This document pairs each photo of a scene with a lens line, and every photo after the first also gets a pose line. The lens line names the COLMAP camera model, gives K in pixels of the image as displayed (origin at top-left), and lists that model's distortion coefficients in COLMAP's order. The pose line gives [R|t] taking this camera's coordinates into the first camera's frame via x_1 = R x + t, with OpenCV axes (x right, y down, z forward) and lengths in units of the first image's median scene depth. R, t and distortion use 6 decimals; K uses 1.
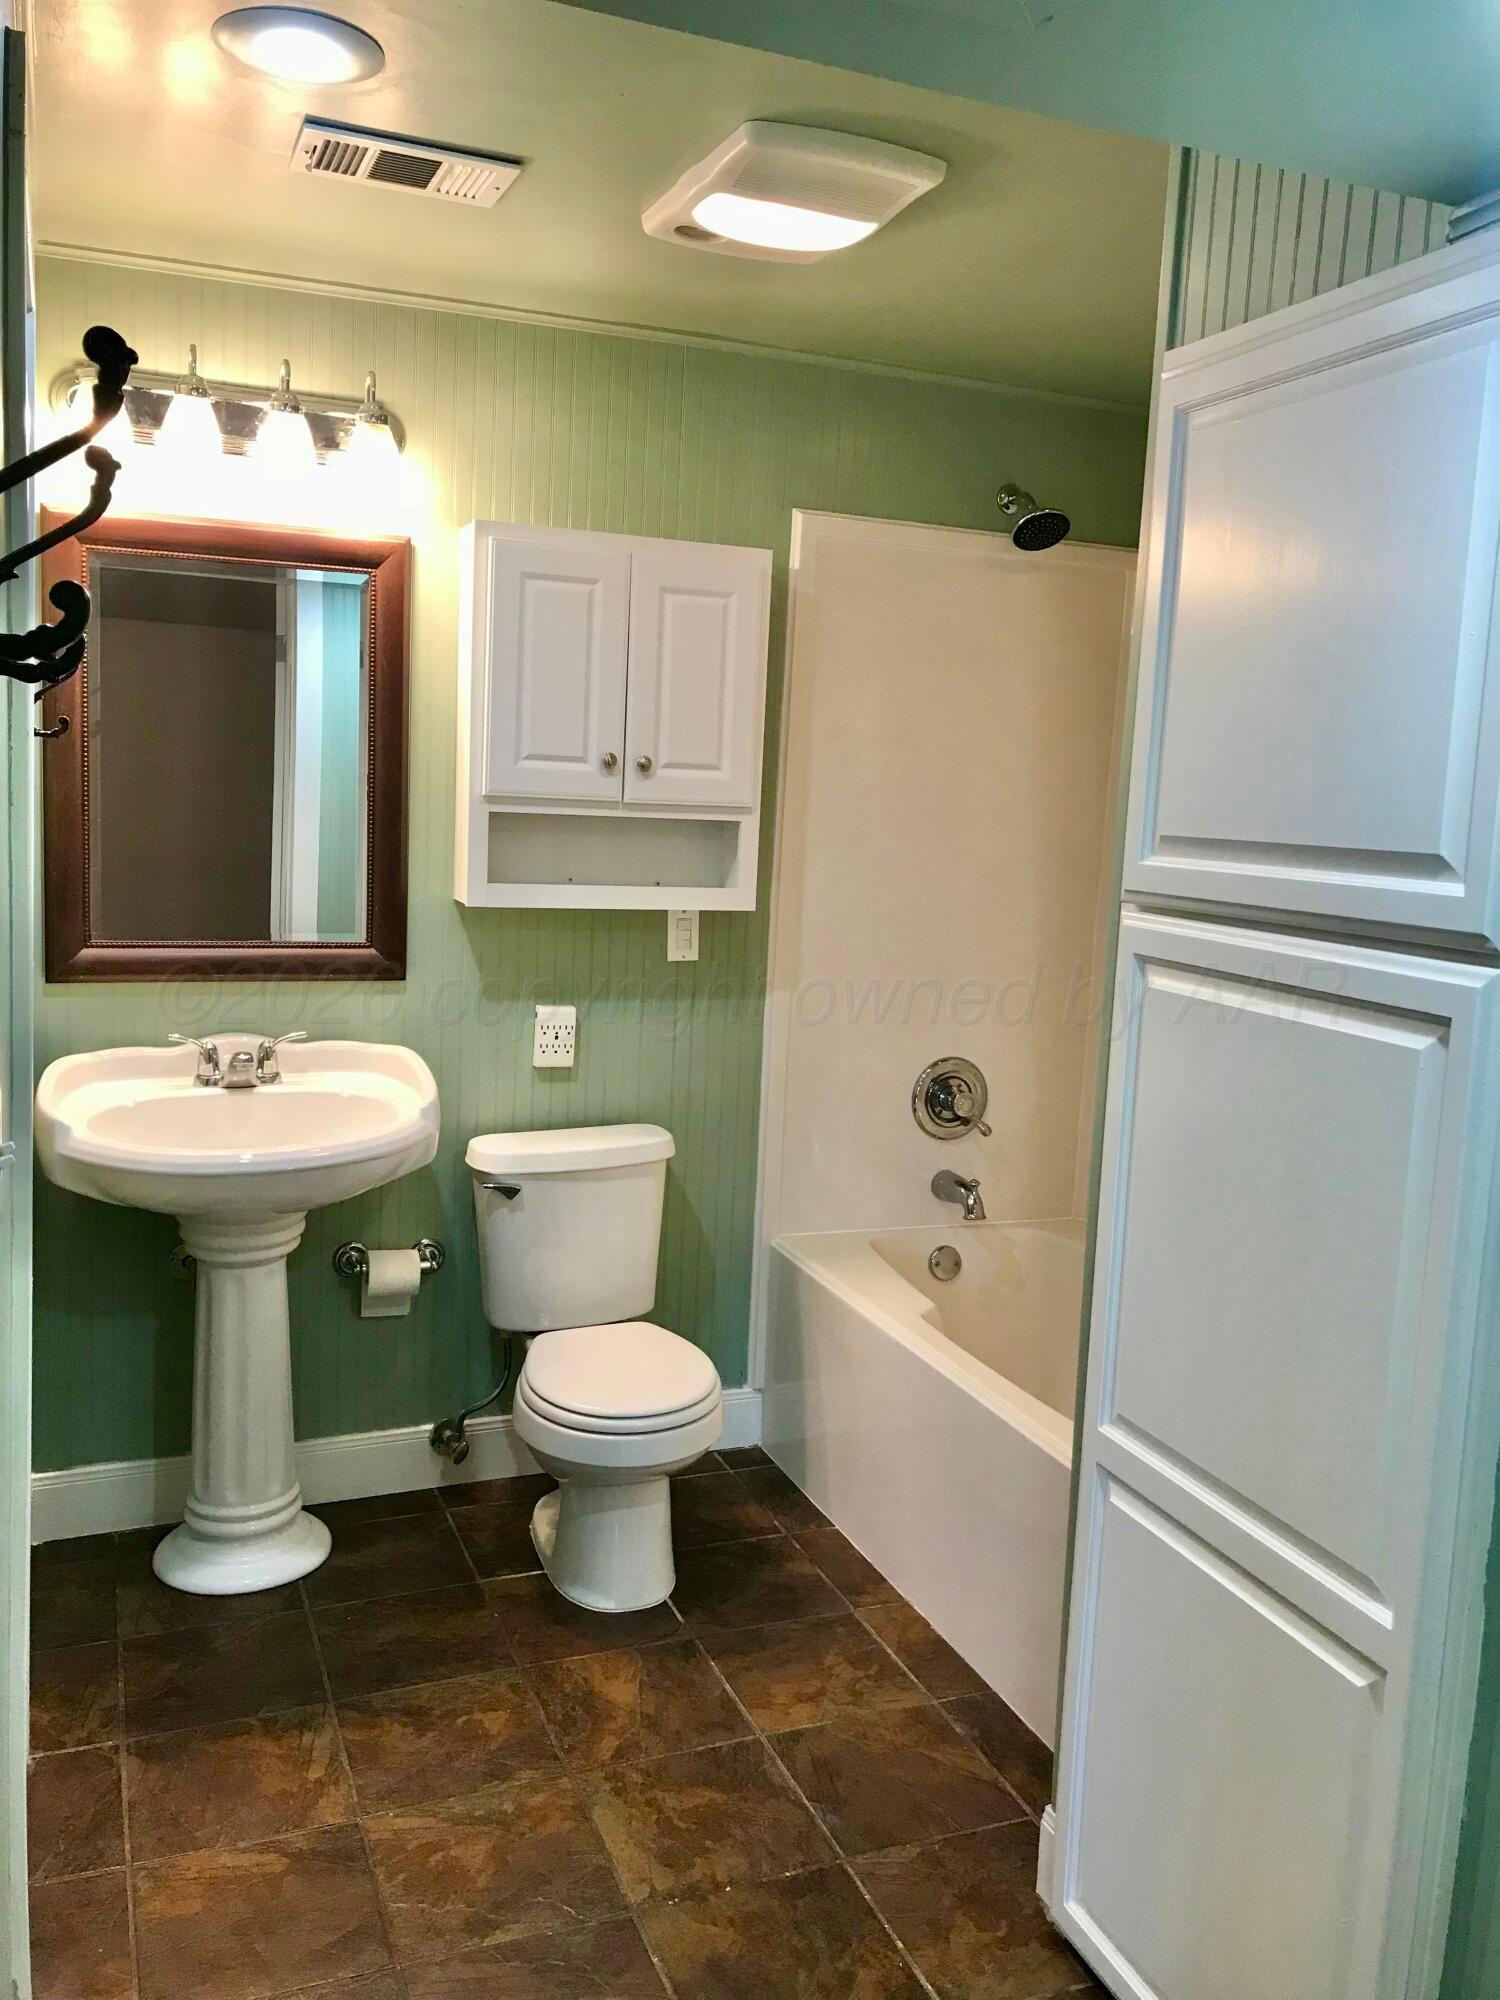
lens RADIAL K [[1641.0, 0, 751.5], [0, 1641.0, 944.6], [0, 0, 1]] dist [-0.009464, -0.006476]
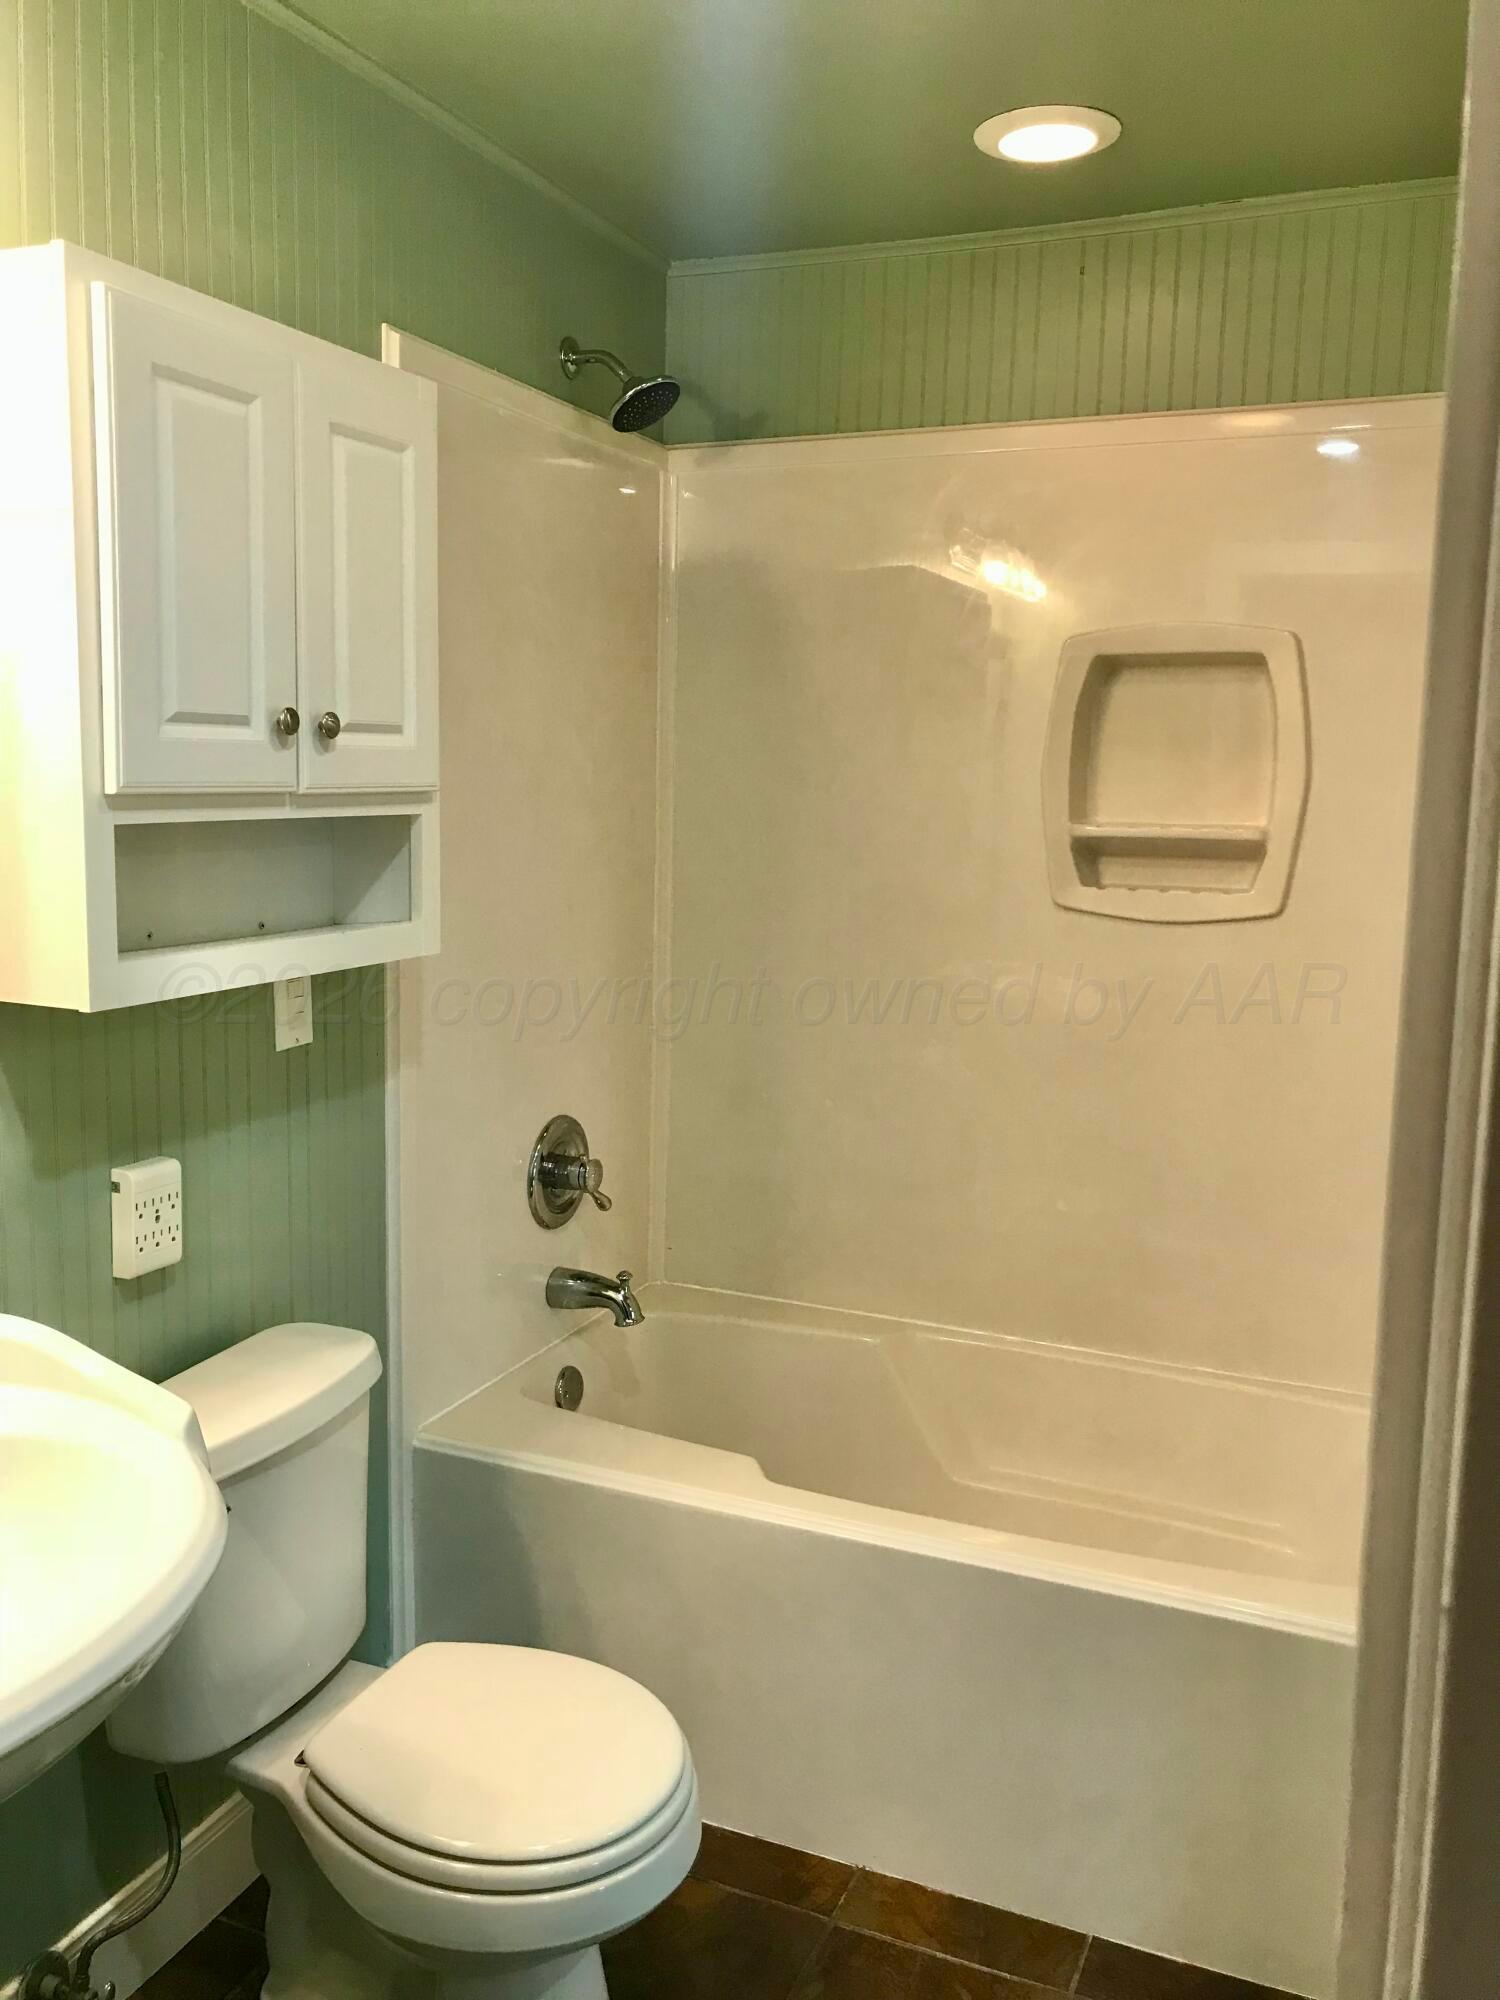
lens RADIAL K [[1641.0, 0, 751.5], [0, 1641.0, 944.6], [0, 0, 1]] dist [-0.009464, -0.006476]
pose [[0.698694, -0.114913, 0.706131, -0.362499], [0.092860, 0.993233, 0.069753, -0.056819], [-0.709368, 0.016835, 0.704637, 0.460166]]
